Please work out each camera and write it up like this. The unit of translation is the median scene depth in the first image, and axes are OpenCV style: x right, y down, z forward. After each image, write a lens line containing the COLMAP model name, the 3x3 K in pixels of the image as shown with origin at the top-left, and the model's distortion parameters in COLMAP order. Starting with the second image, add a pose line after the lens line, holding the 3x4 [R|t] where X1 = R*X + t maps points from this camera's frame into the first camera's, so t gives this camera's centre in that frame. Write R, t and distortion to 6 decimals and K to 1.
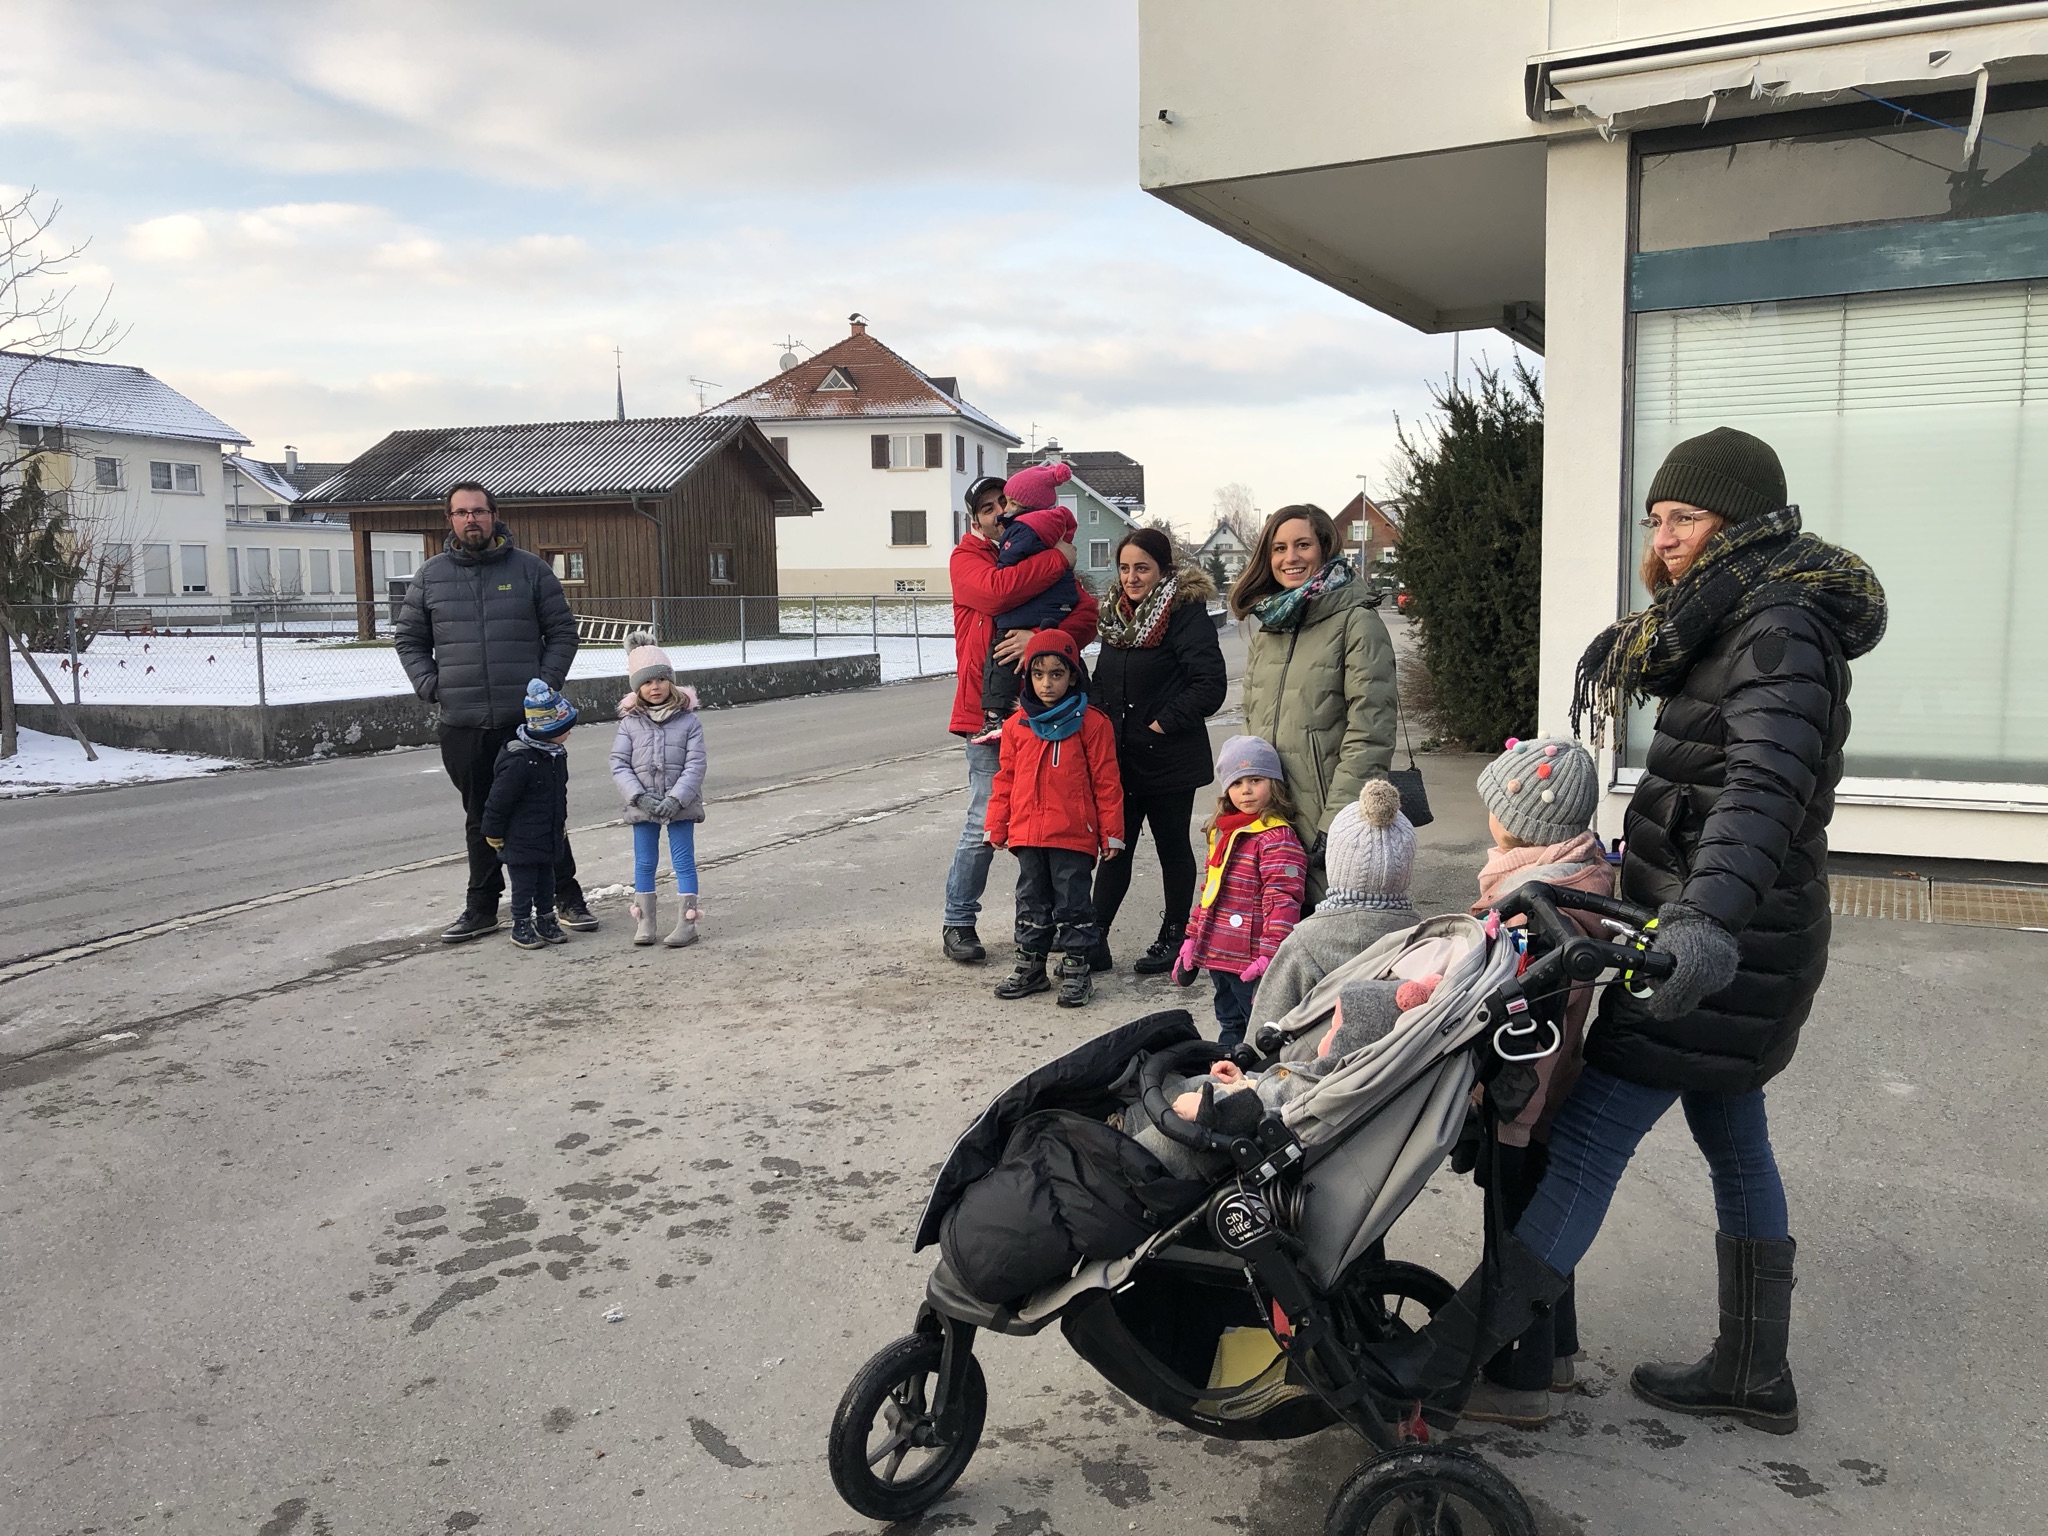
lens RADIAL K [[1684.7, 0, 1033.0], [0, 1684.7, 765.8], [0, 0, 1]] dist [0.035886, -0.027024]
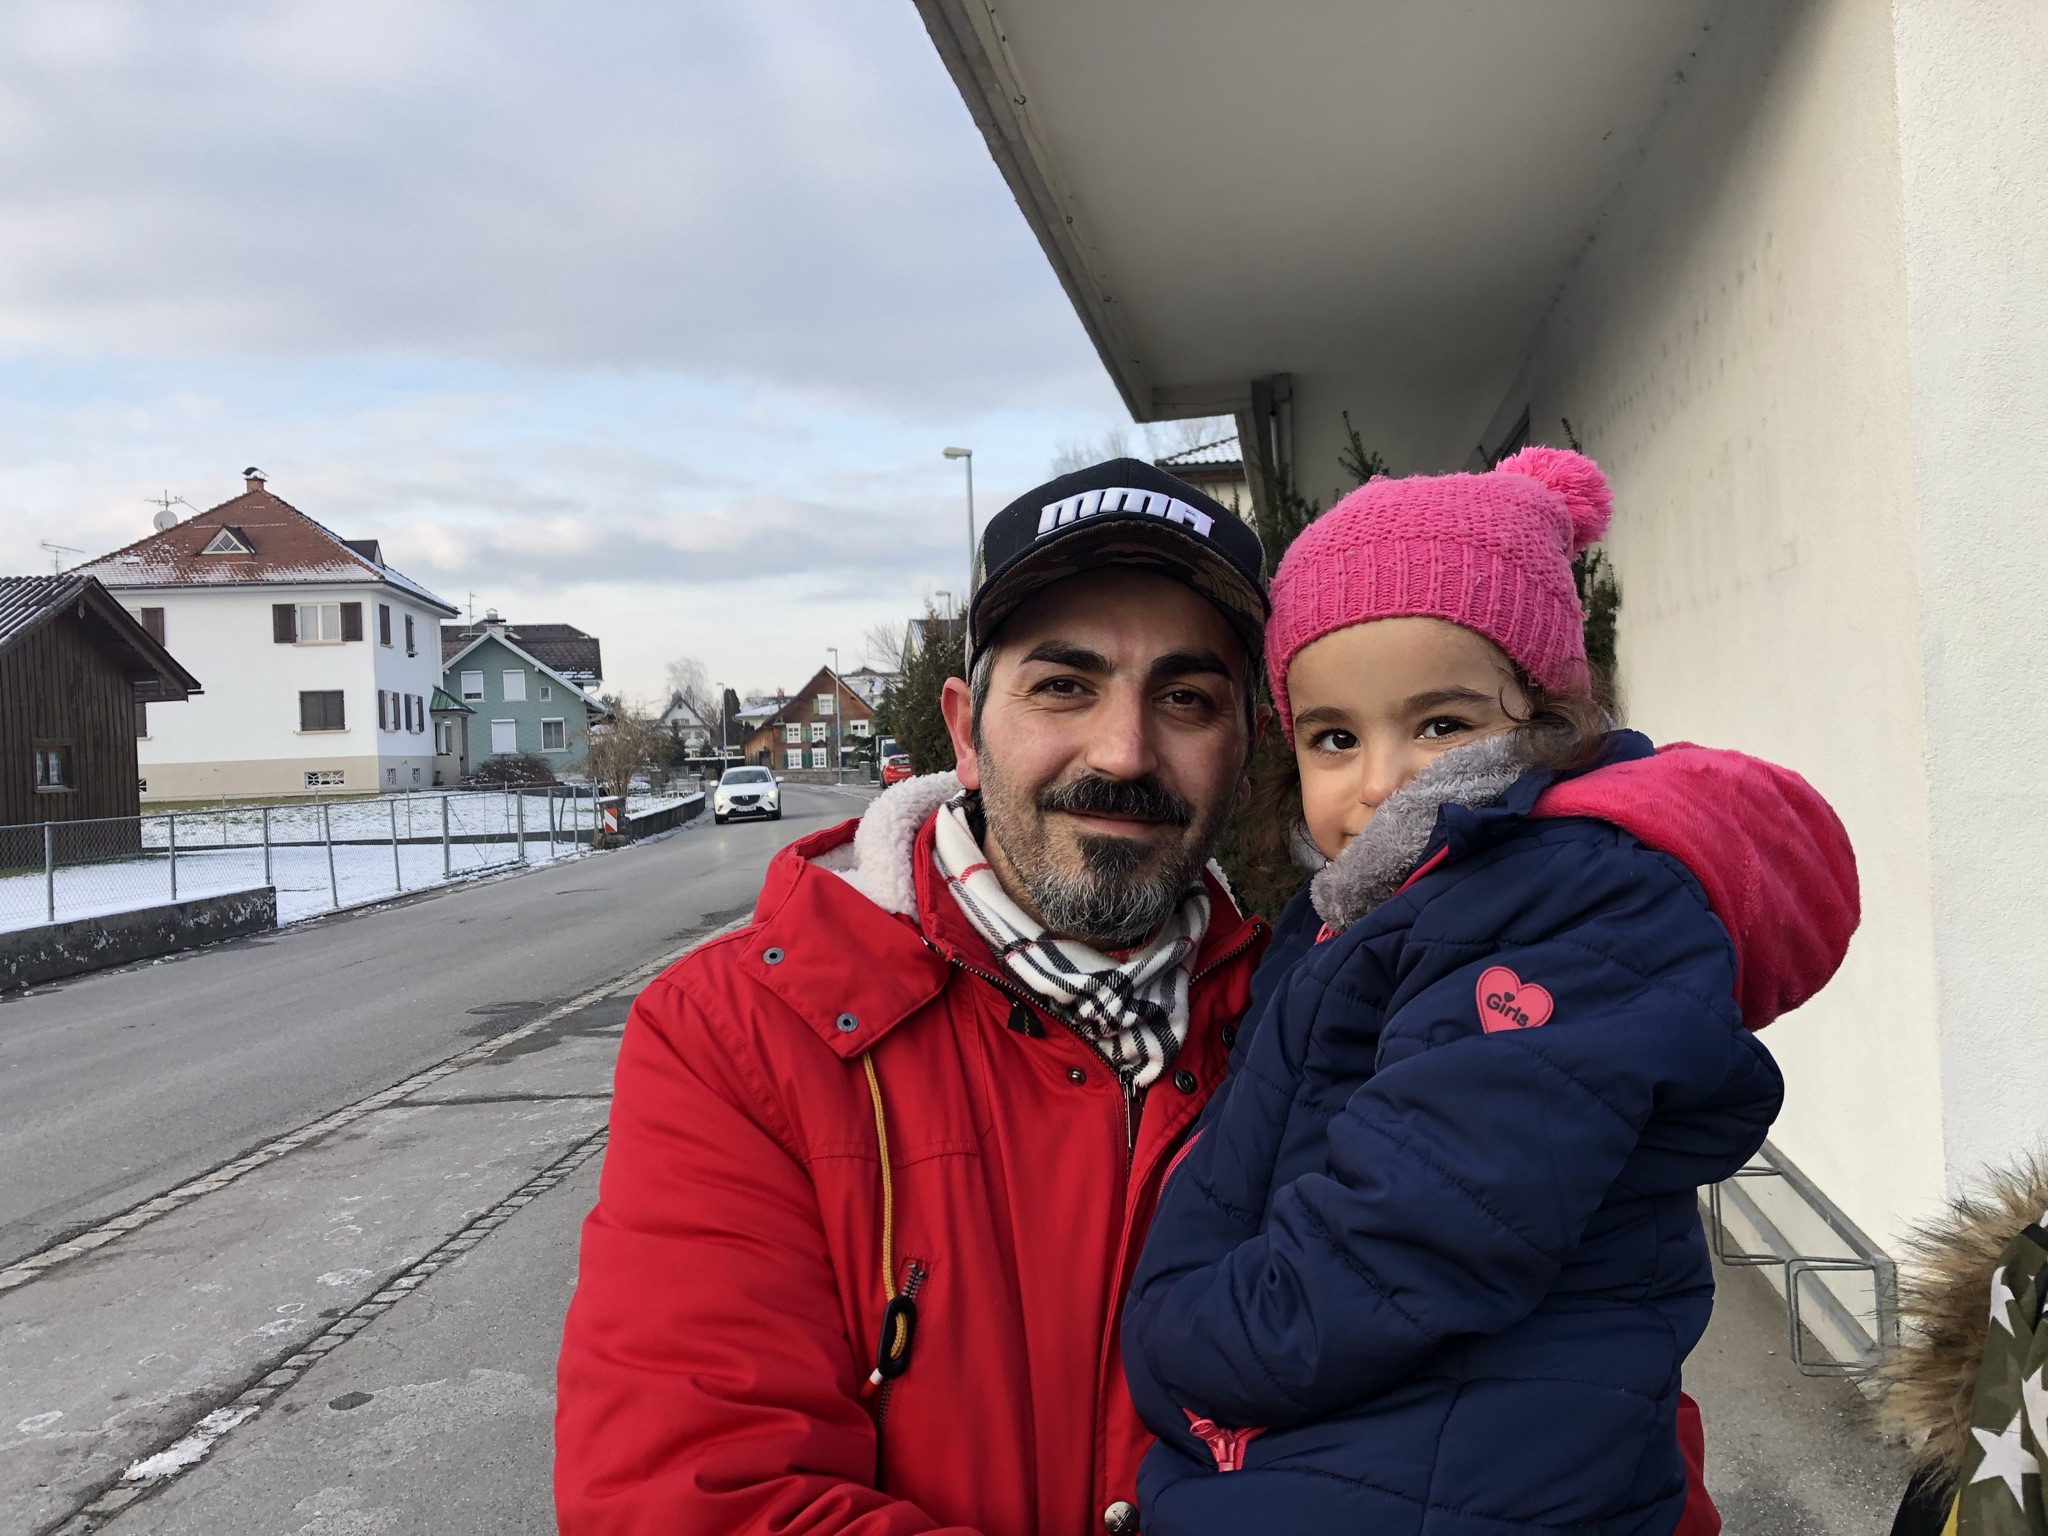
lens RADIAL K [[1684.7, 0, 997.6], [0, 1684.7, 739.5], [0, 0, 1]] dist [0.035886, -0.027024]
pose [[0.953794, -0.027316, 0.299216, -0.036951], [0.062175, 0.992247, -0.107609, -0.111050], [-0.293957, 0.121240, 0.948098, 0.730186]]
